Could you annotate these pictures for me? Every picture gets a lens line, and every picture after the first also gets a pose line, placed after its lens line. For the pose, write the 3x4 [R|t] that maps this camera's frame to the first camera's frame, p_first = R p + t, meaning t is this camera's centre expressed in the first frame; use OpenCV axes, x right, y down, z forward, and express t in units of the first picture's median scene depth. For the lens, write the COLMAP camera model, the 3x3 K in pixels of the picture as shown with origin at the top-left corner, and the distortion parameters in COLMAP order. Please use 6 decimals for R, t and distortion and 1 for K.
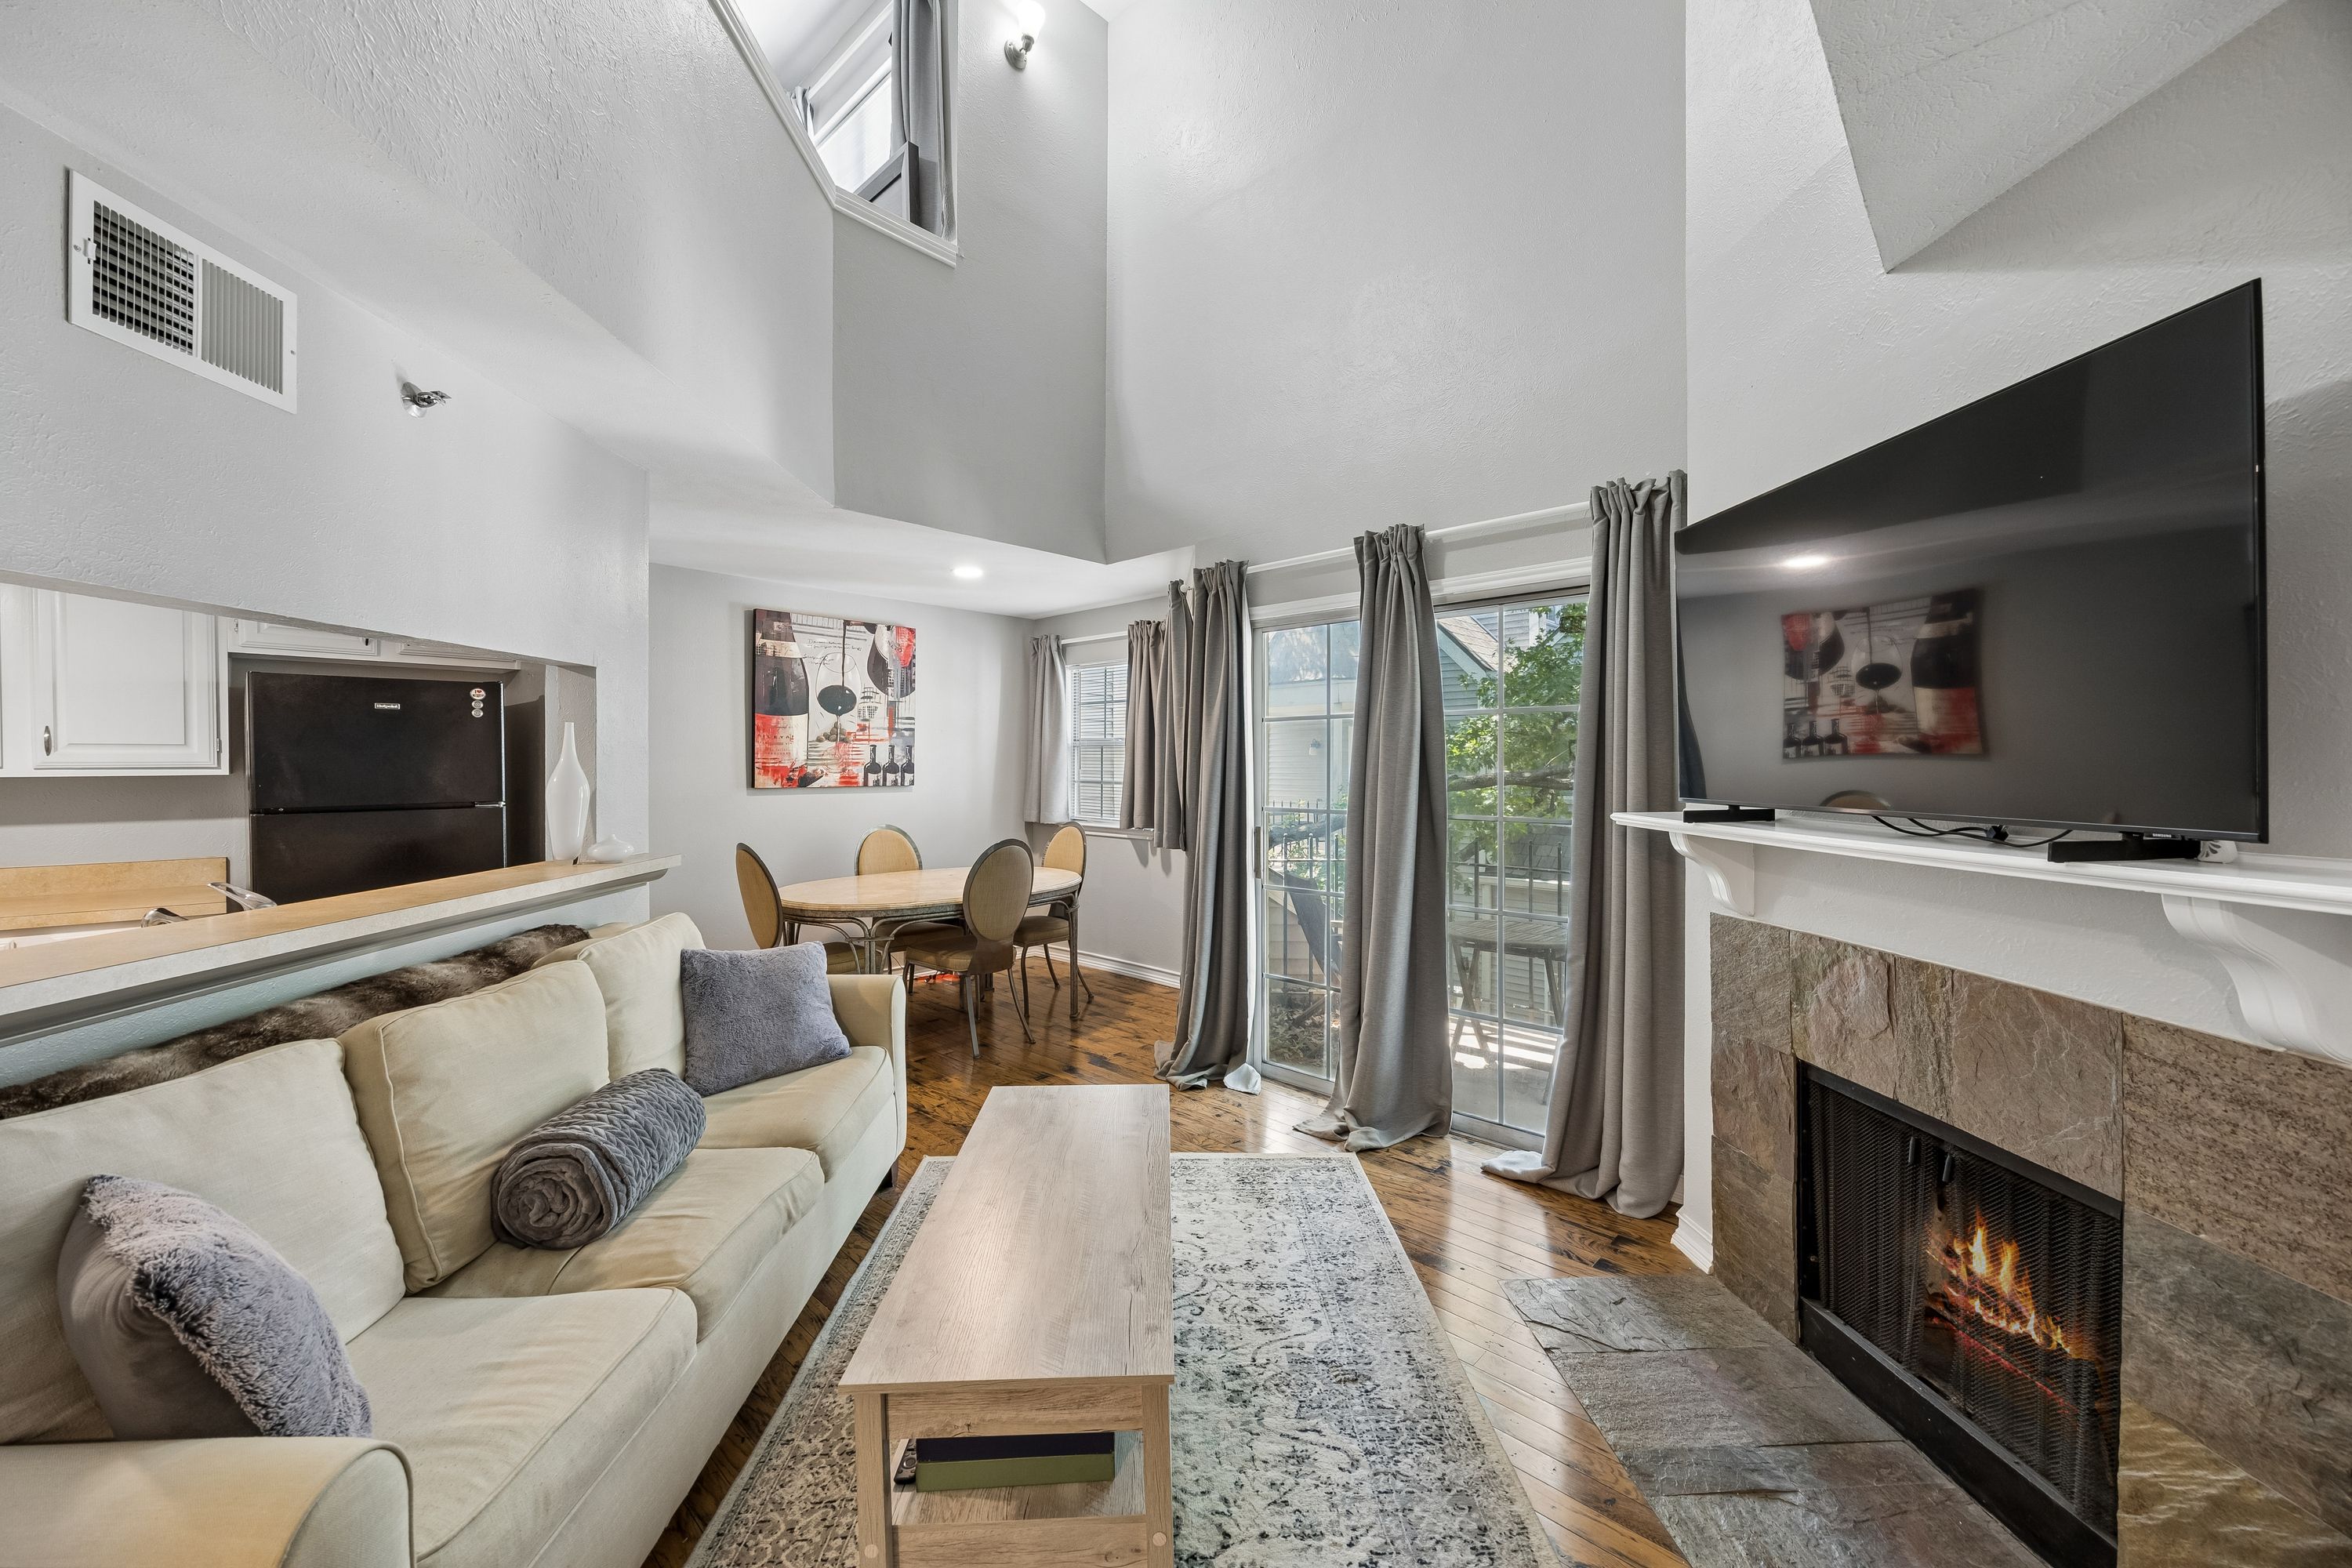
lens RADIAL K [[900.1, 0, 1177.7], [0, 900.1, 767.2], [0, 0, 1]] dist [-0.001263, -0.000168]
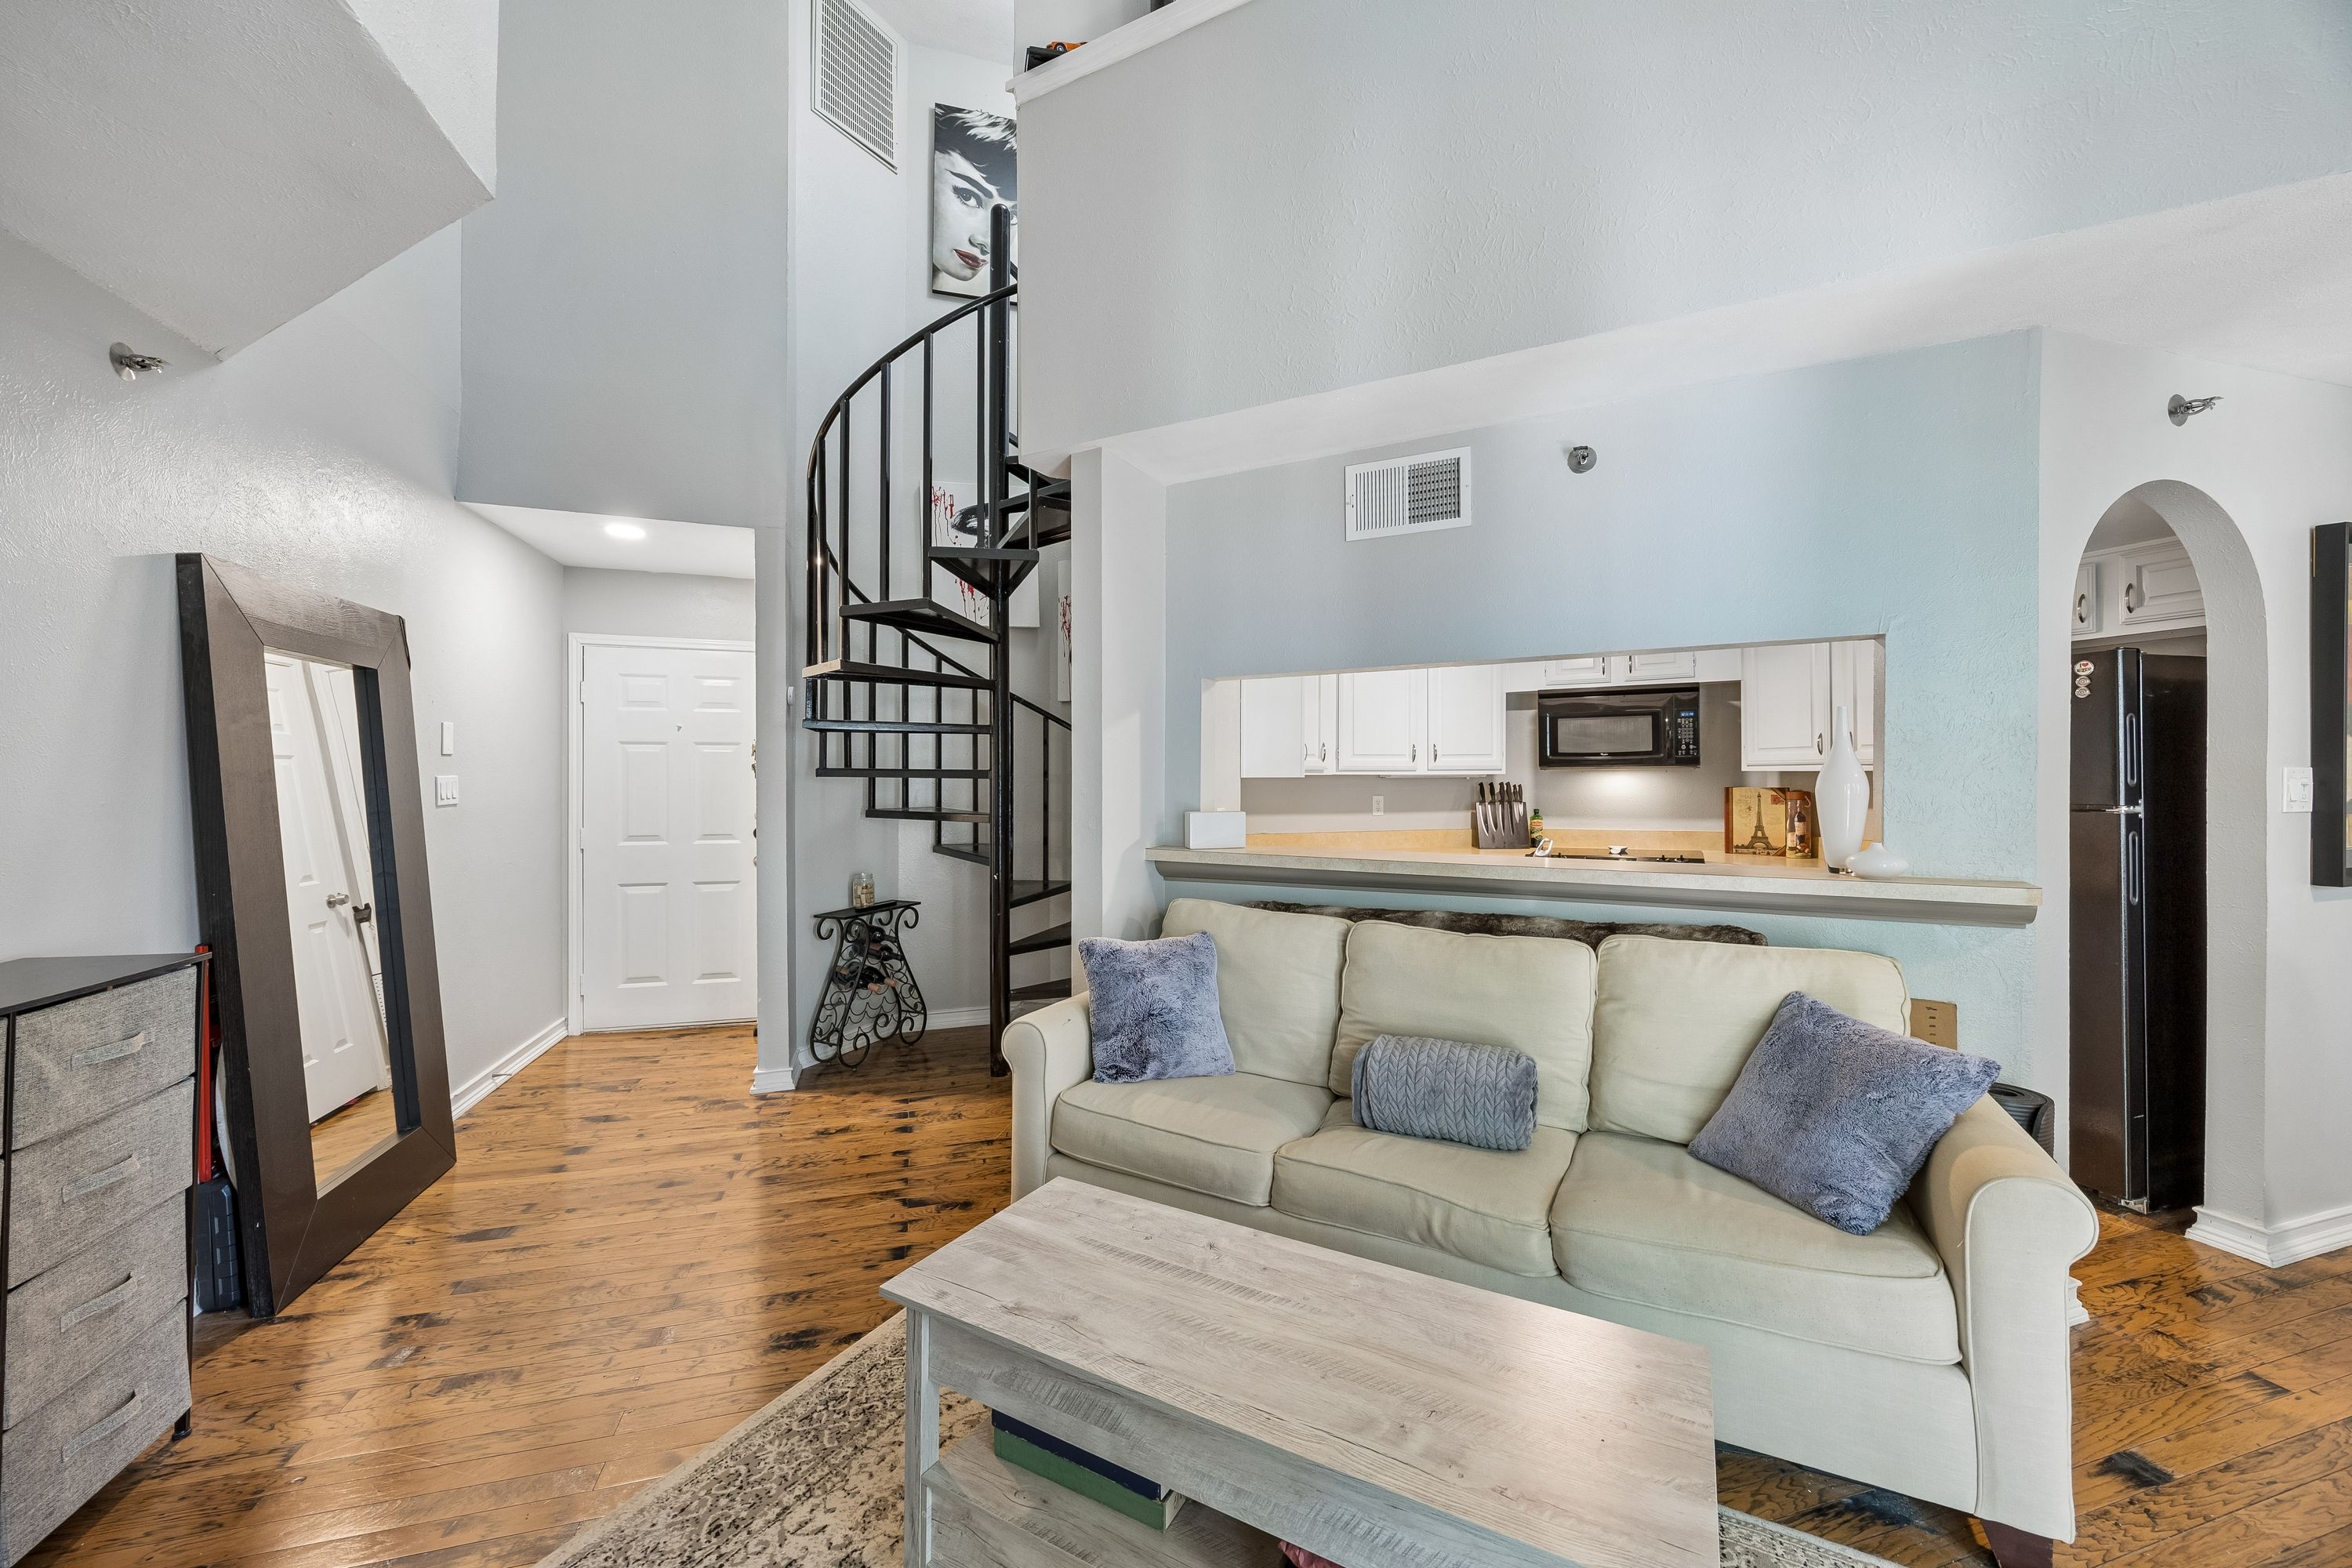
lens RADIAL K [[897.9, 0, 1186.5], [0, 897.9, 771.9], [0, 0, 1]] dist [-0.001285, -0.000179]
pose [[-0.501185, 0.000370, -0.865340, 0.294976], [-0.000921, 0.999999, 0.000961, 0.008997], [0.865340, 0.001278, -0.501184, 0.707327]]
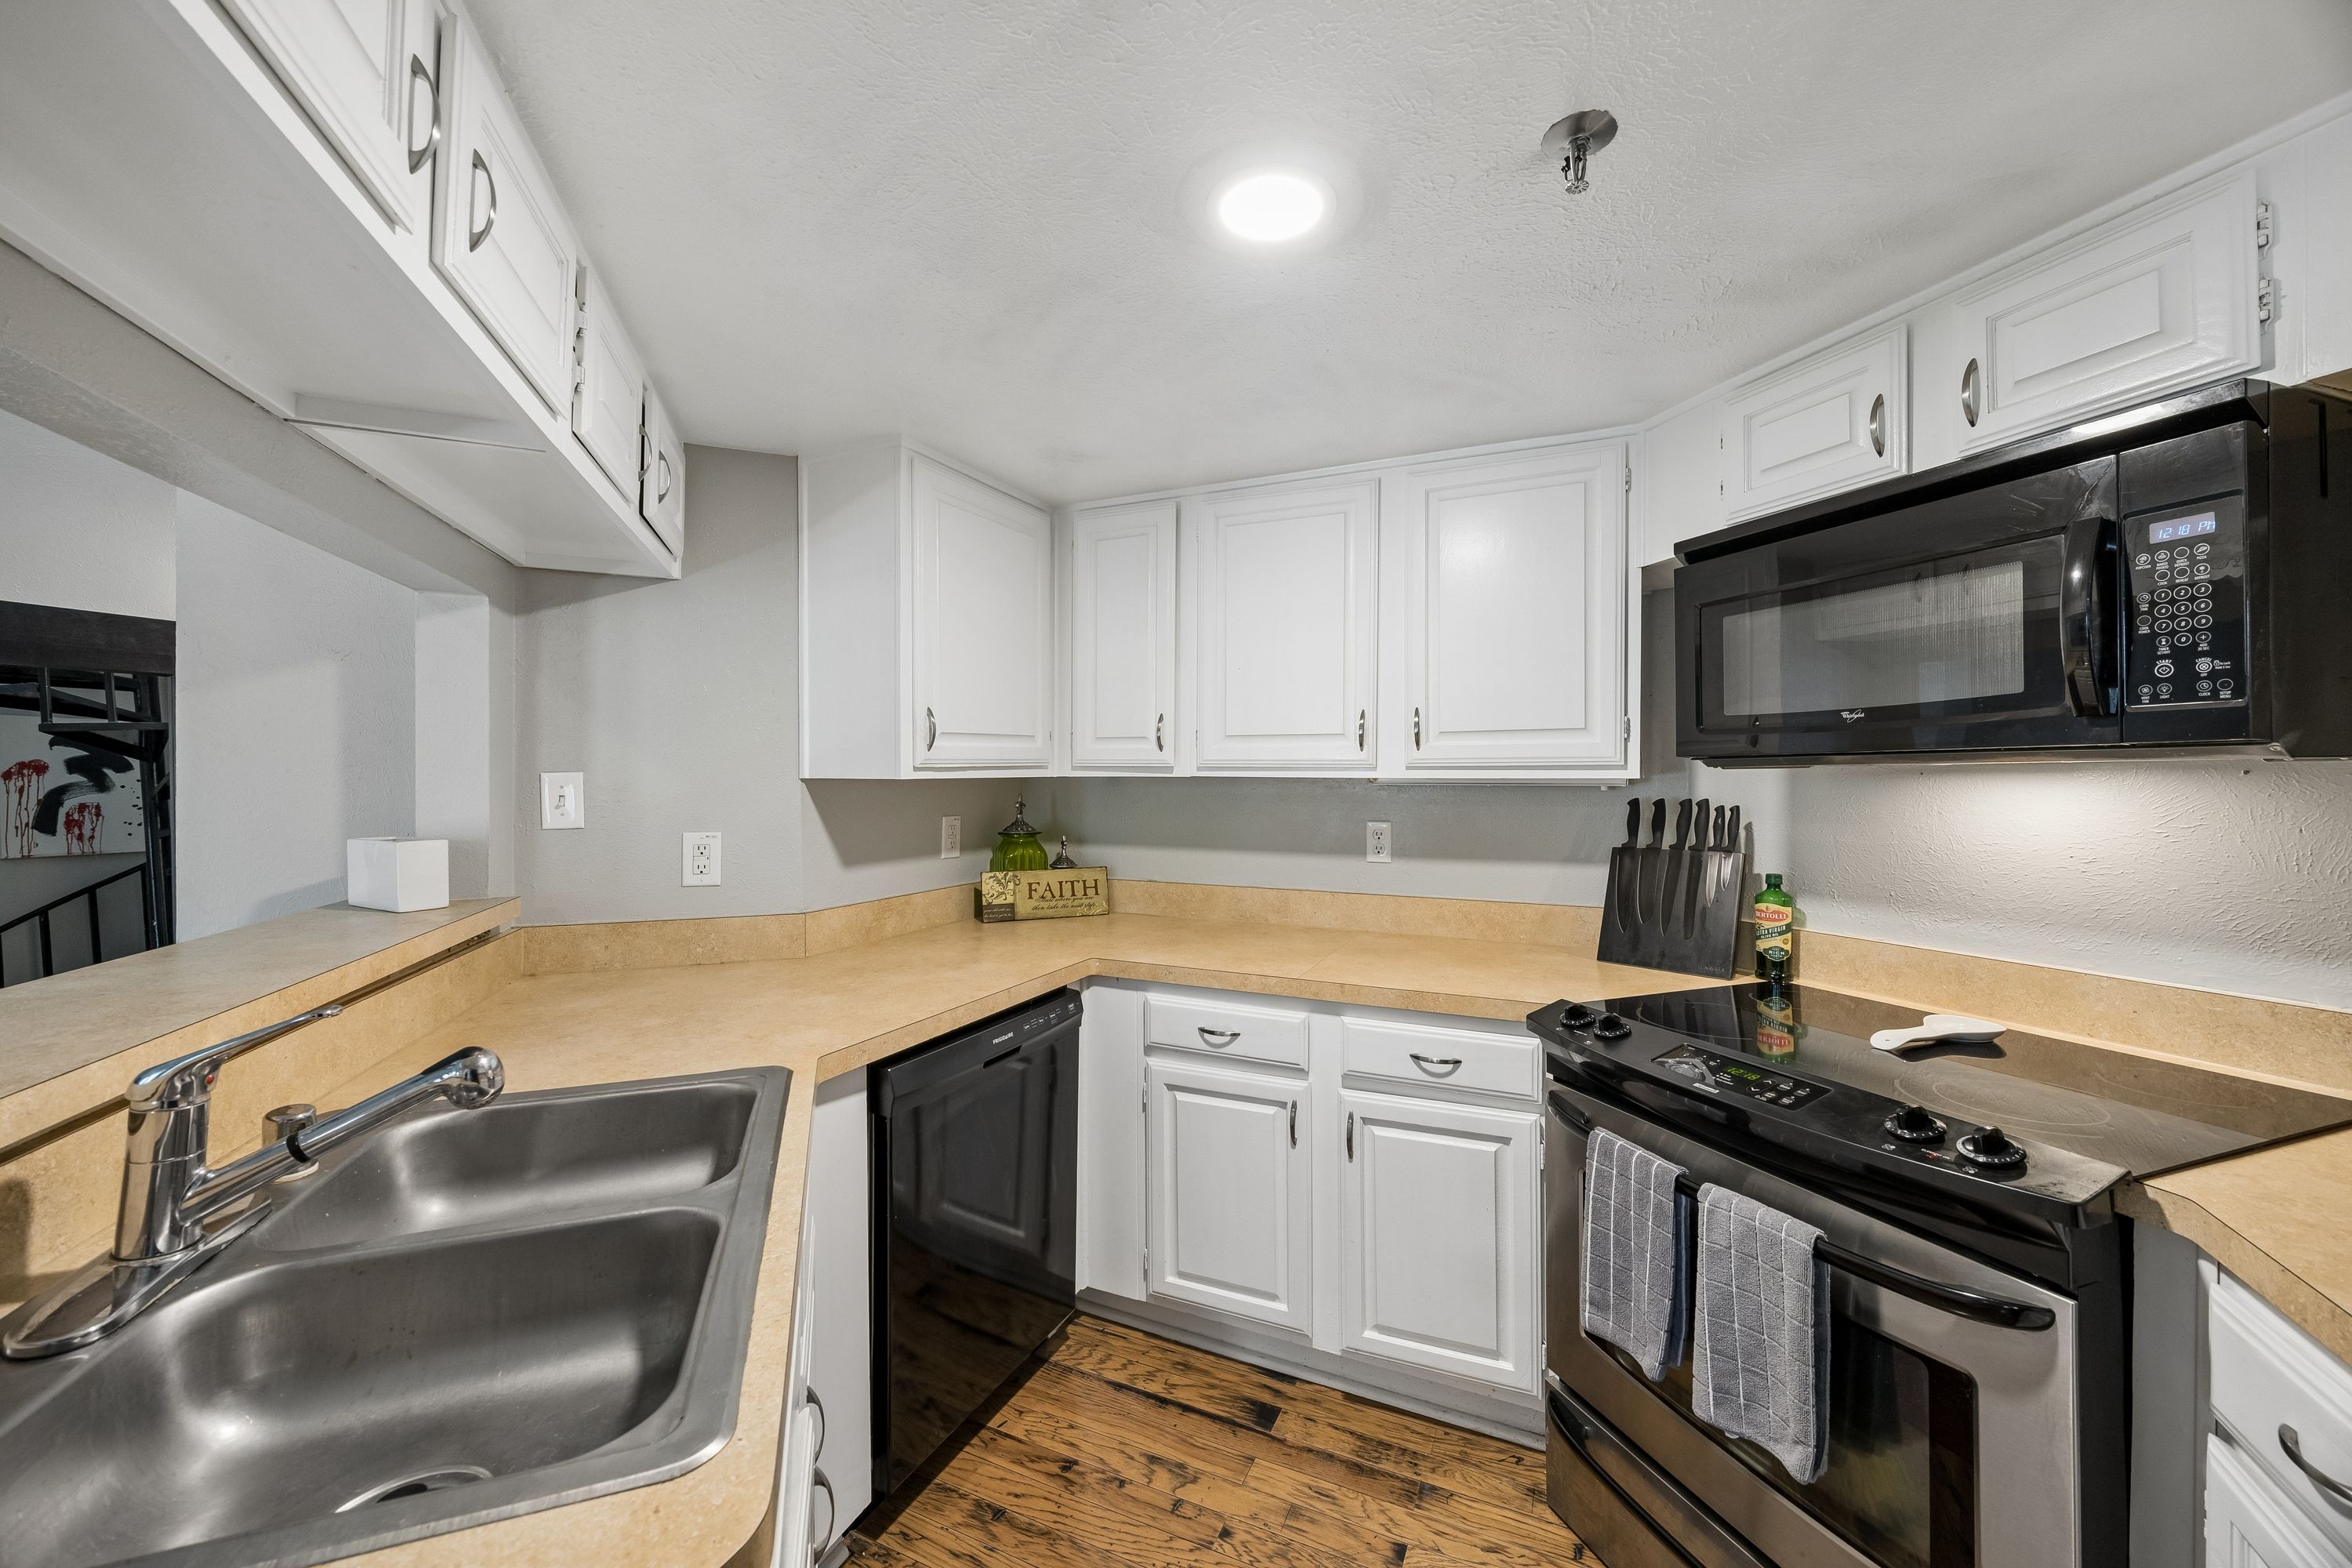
lens RADIAL K [[892.7, 0, 1179.9], [0, 892.7, 775.3], [0, 0, 1]] dist [-0.001554, 0.000124]
pose [[-0.950030, -0.005478, -0.312111, -0.758785], [-0.006129, 0.999981, 0.001105, 0.012368], [0.312099, 0.002963, -0.950045, 0.866482]]
